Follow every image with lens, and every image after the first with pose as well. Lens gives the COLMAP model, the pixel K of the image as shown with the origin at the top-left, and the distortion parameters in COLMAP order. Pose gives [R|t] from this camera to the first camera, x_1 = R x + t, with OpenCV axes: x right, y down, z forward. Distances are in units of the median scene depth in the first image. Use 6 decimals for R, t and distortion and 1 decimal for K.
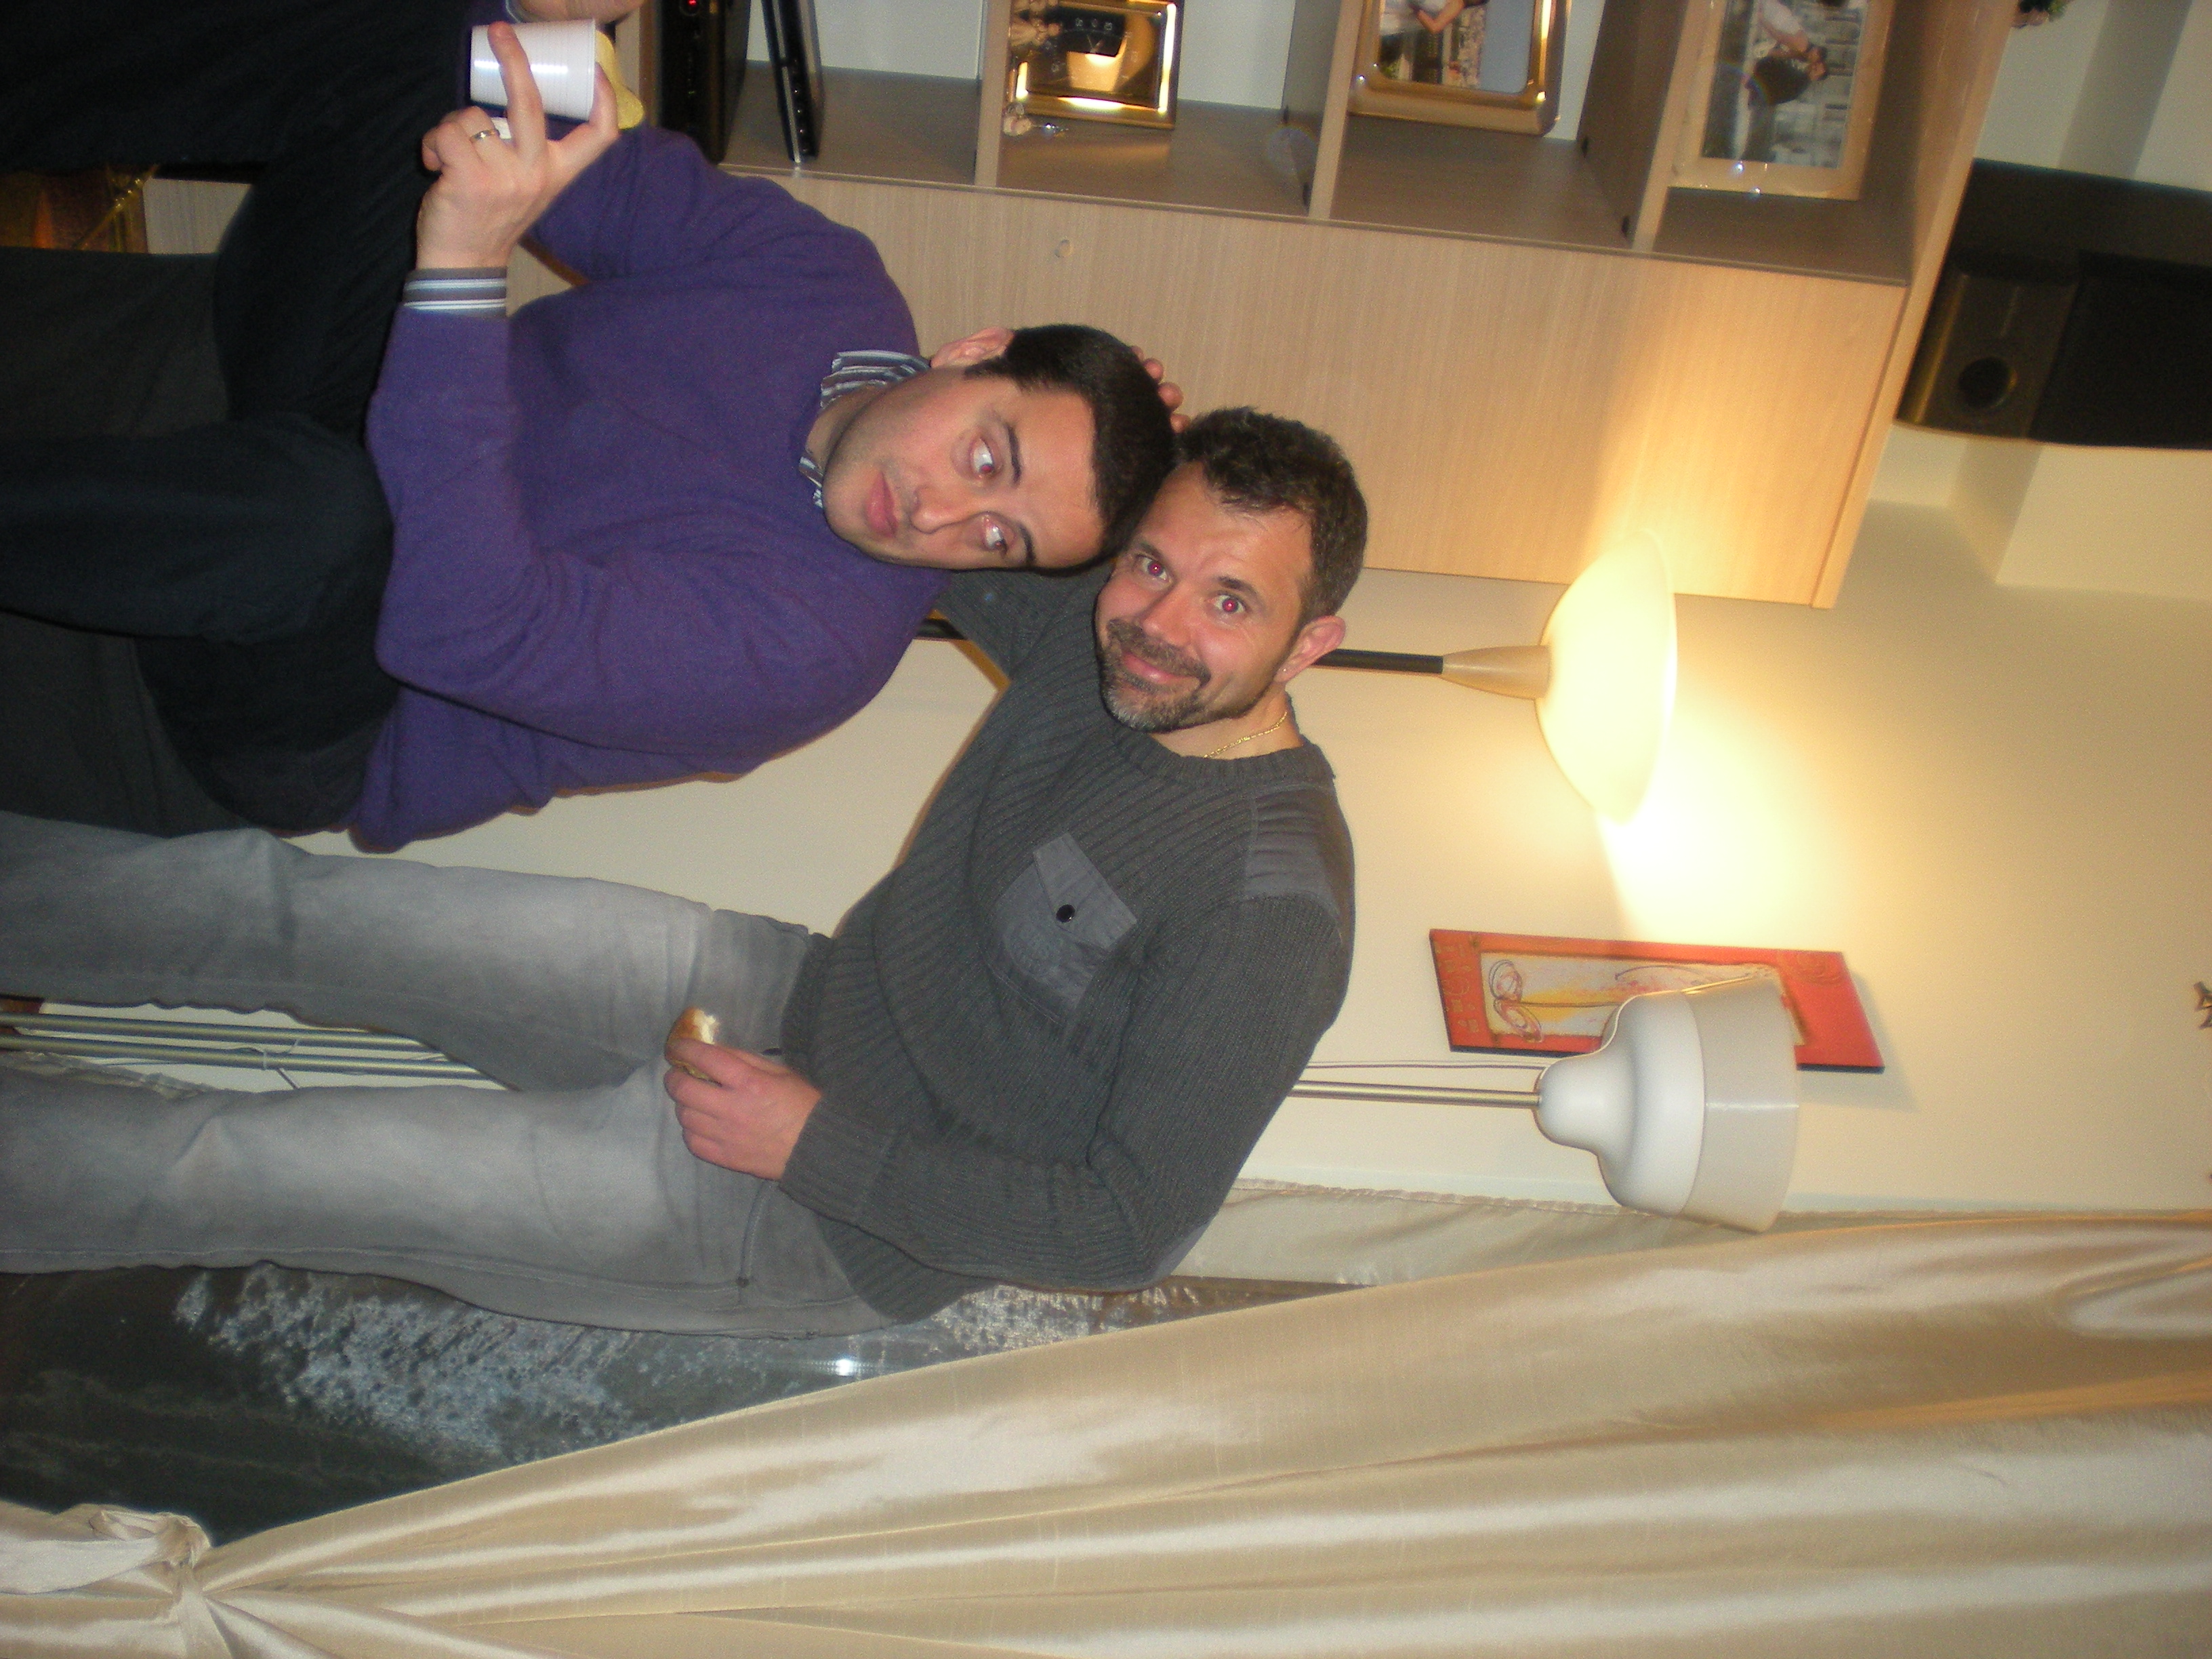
lens RADIAL K [[2553.6, 0, 1106.0], [0, 2553.6, 829.5], [0, 0, 1]] dist [-0.068243, -0.281013]
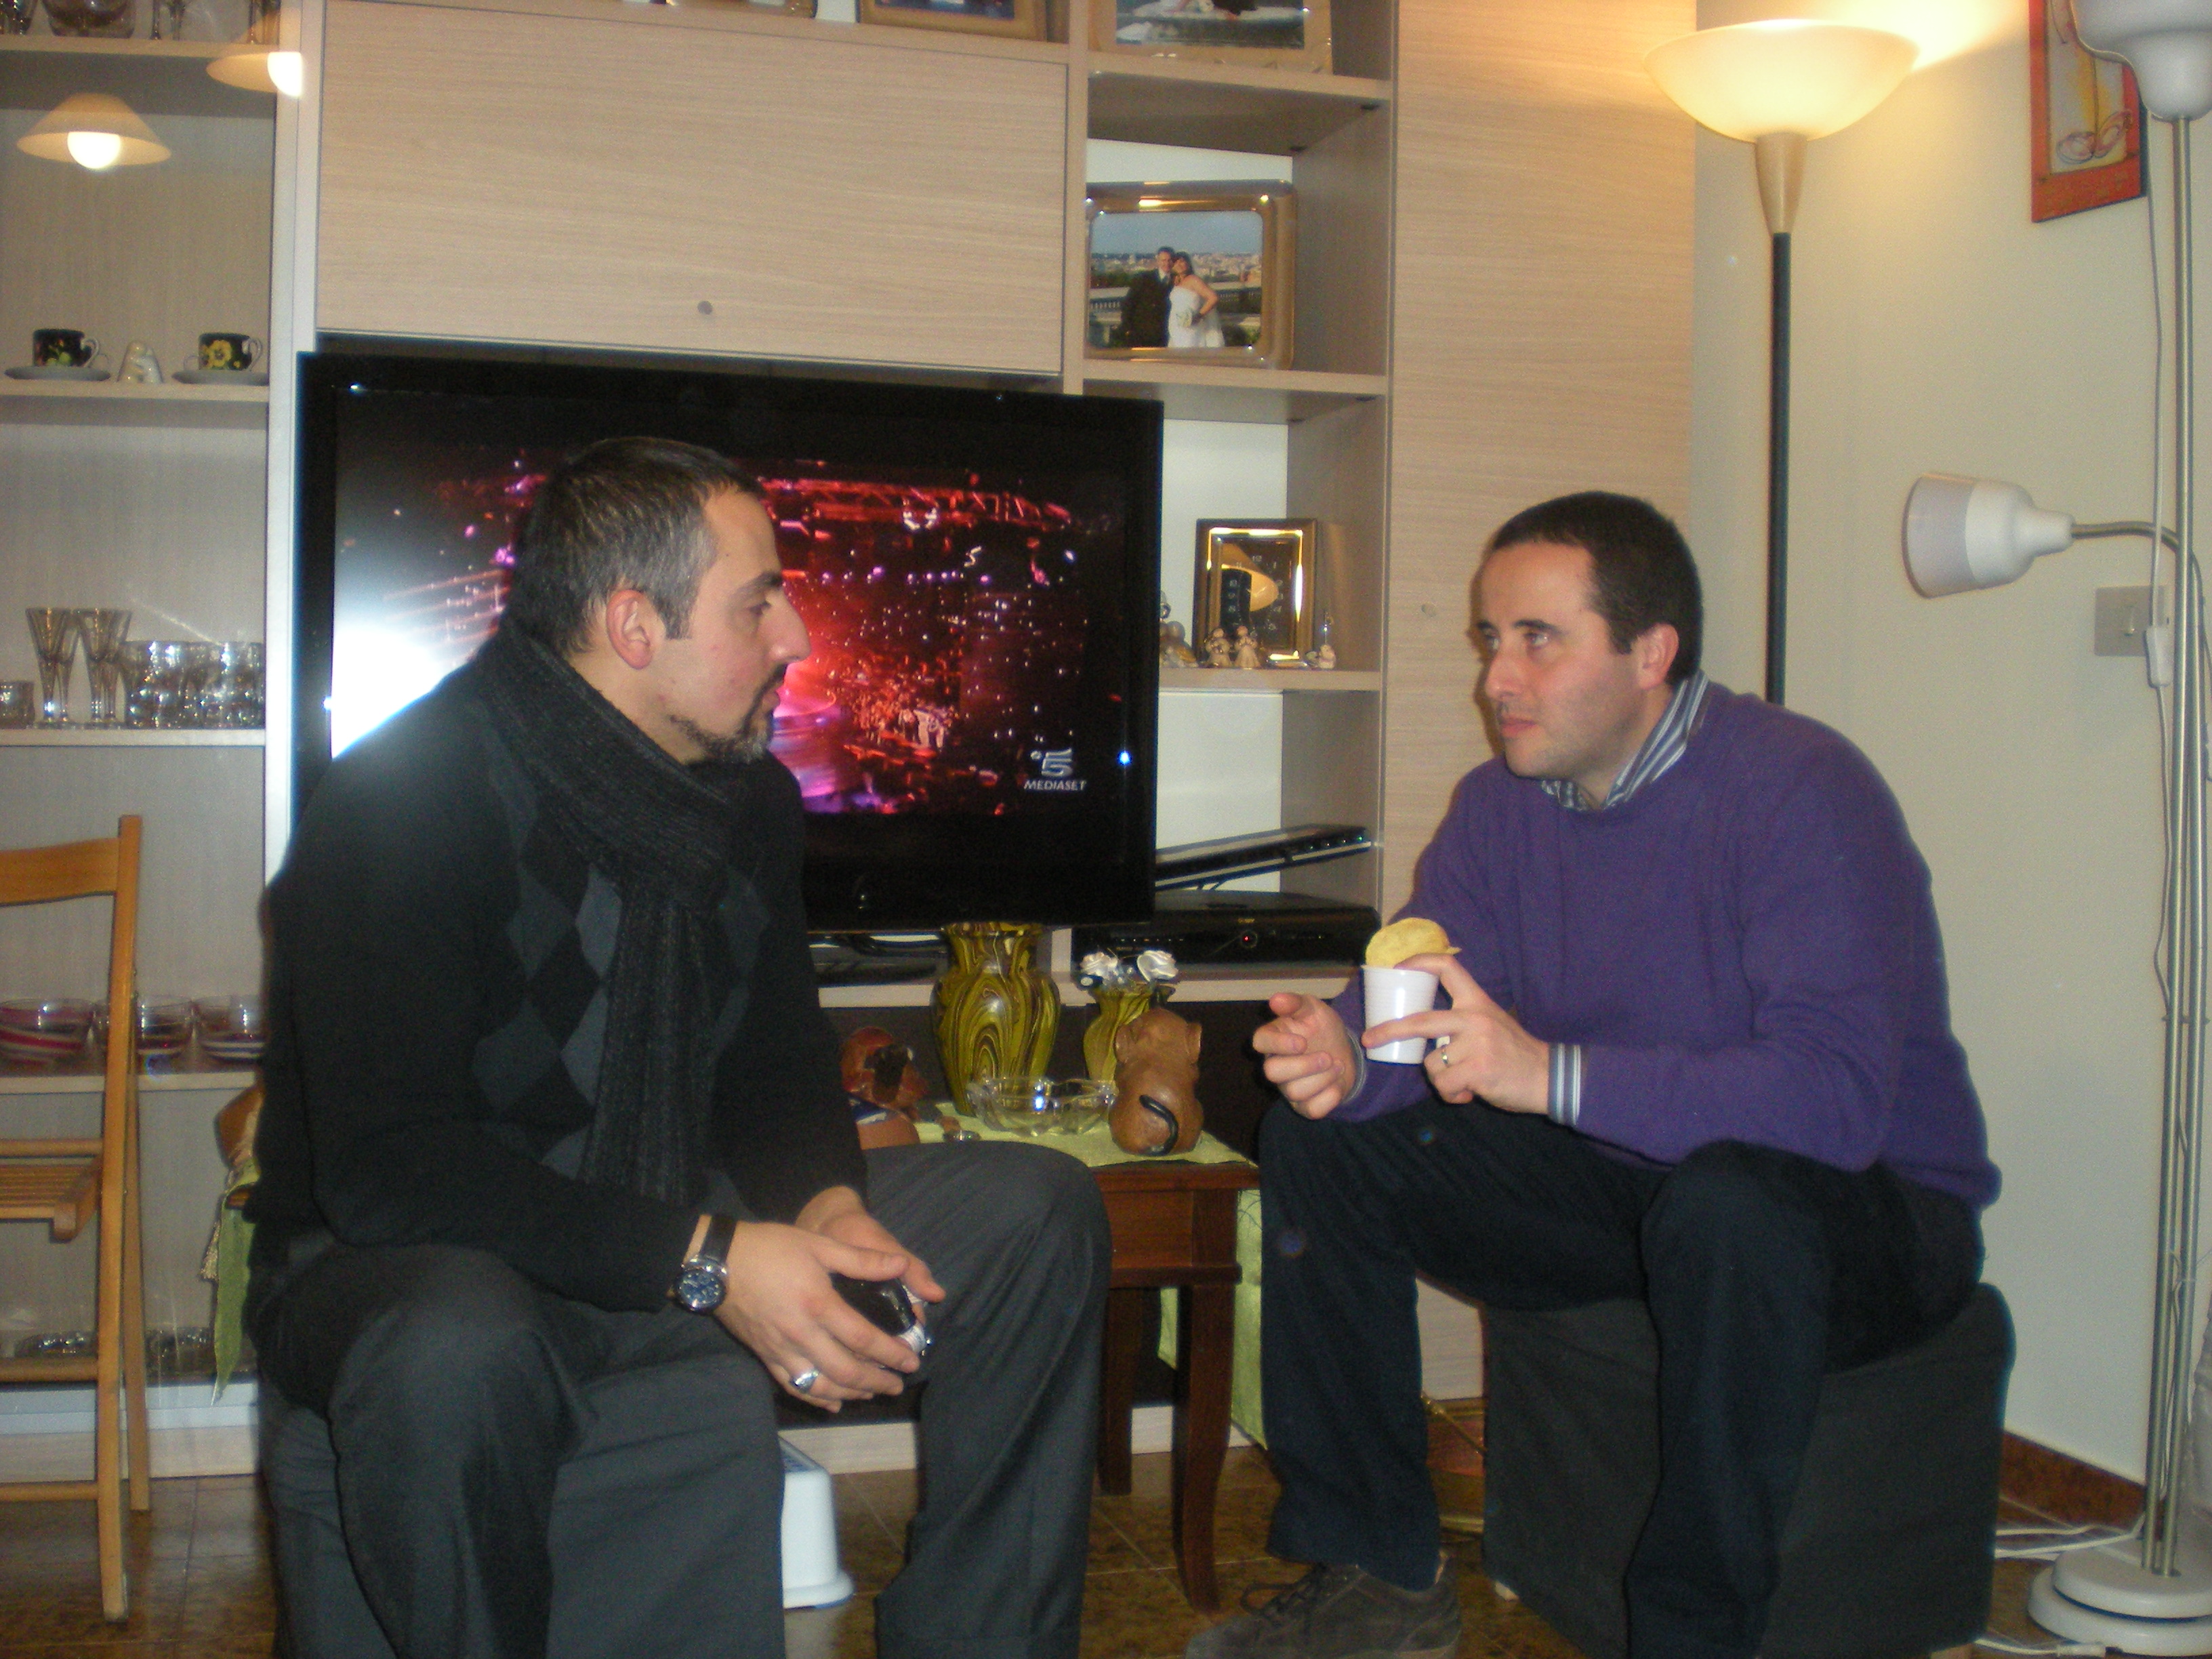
lens RADIAL K [[2553.6, 0, 1106.0], [0, 2553.6, 829.5], [0, 0, 1]] dist [-0.068243, -0.281013]
pose [[-0.074397, -0.992267, -0.099358, 0.009607], [0.946035, -0.038714, -0.321745, -0.001503], [0.315411, -0.117933, 0.941599, -0.130133]]
